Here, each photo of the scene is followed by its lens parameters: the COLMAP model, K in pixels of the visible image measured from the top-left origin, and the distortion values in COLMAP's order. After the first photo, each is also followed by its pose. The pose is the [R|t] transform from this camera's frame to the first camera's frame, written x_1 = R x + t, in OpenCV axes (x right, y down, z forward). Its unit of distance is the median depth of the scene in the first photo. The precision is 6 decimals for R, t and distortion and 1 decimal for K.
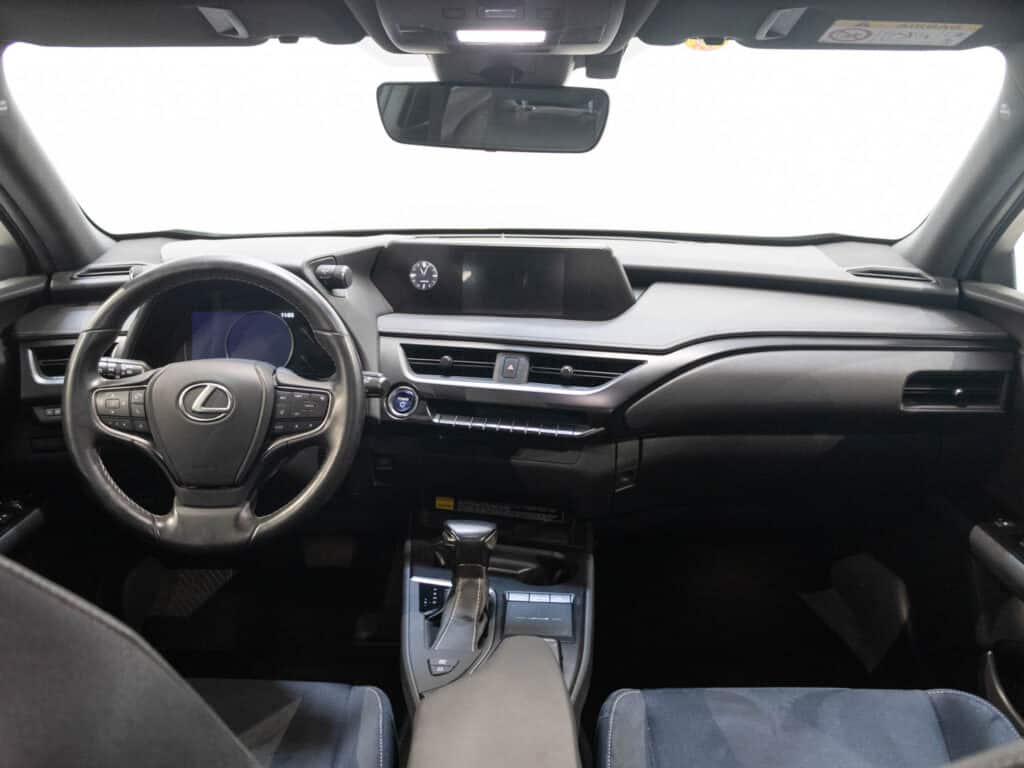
lens RADIAL K [[957.9, 0, 512.0], [0, 957.9, 384.0], [0, 0, 1]] dist [0.007791, 0.005138]
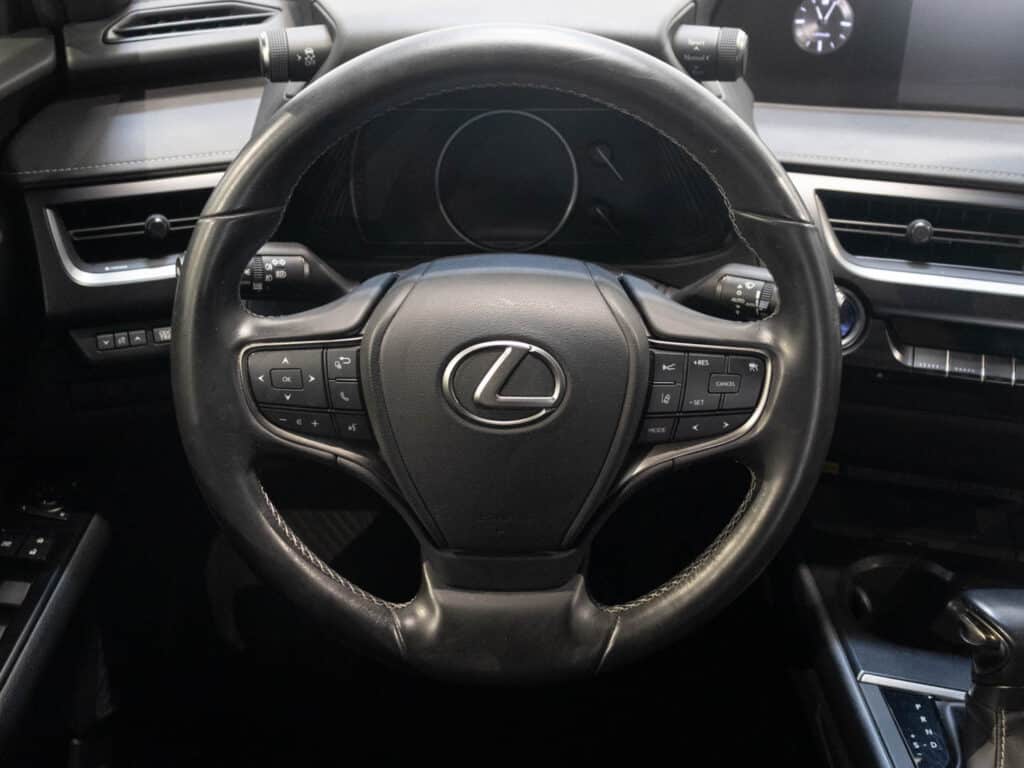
lens RADIAL K [[1214.3, 0, 512.9], [0, 1214.3, 407.5], [0, 0, 1]] dist [-0.007633, -0.036513]
pose [[0.999990, -0.002388, 0.003722, -0.308742], [0.001199, 0.956547, 0.291576, -0.130861], [-0.004257, -0.291568, 0.956541, 0.445859]]
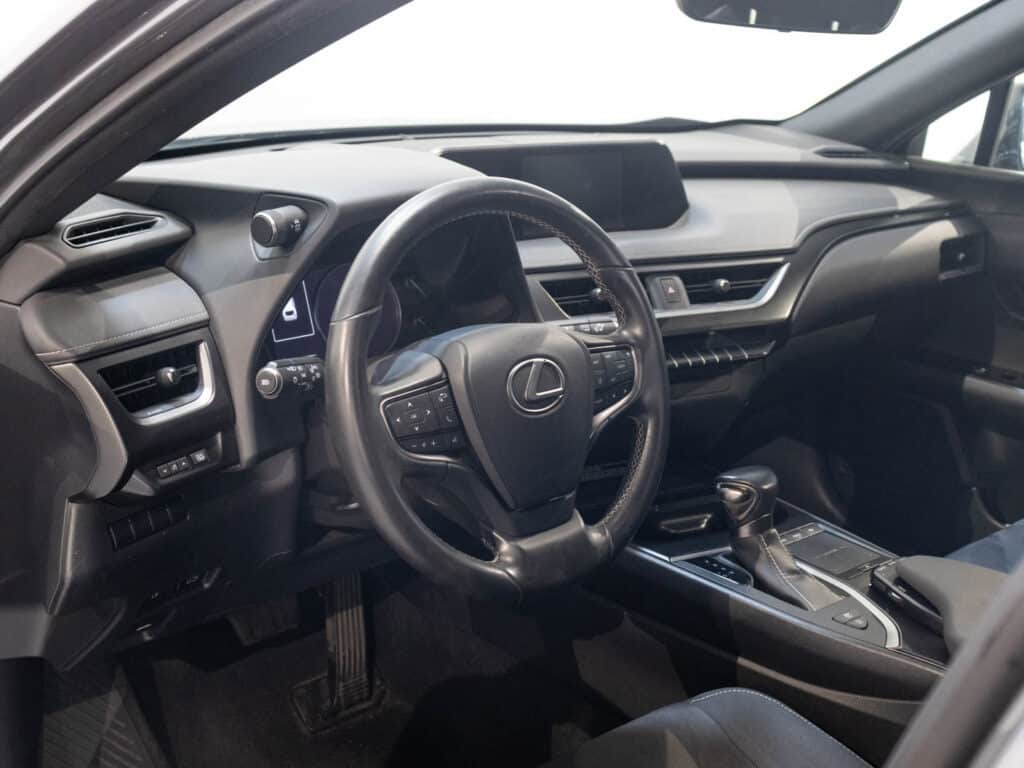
lens RADIAL K [[1246.1, 0, 512.0], [0, 1246.1, 384.0], [0, 0, 1]] dist [-0.007042, -0.012027]
pose [[0.732801, -0.182305, 0.655566, -0.914417], [0.148402, 0.983068, 0.107493, -0.082039], [-0.664063, 0.018516, 0.747448, 0.311046]]
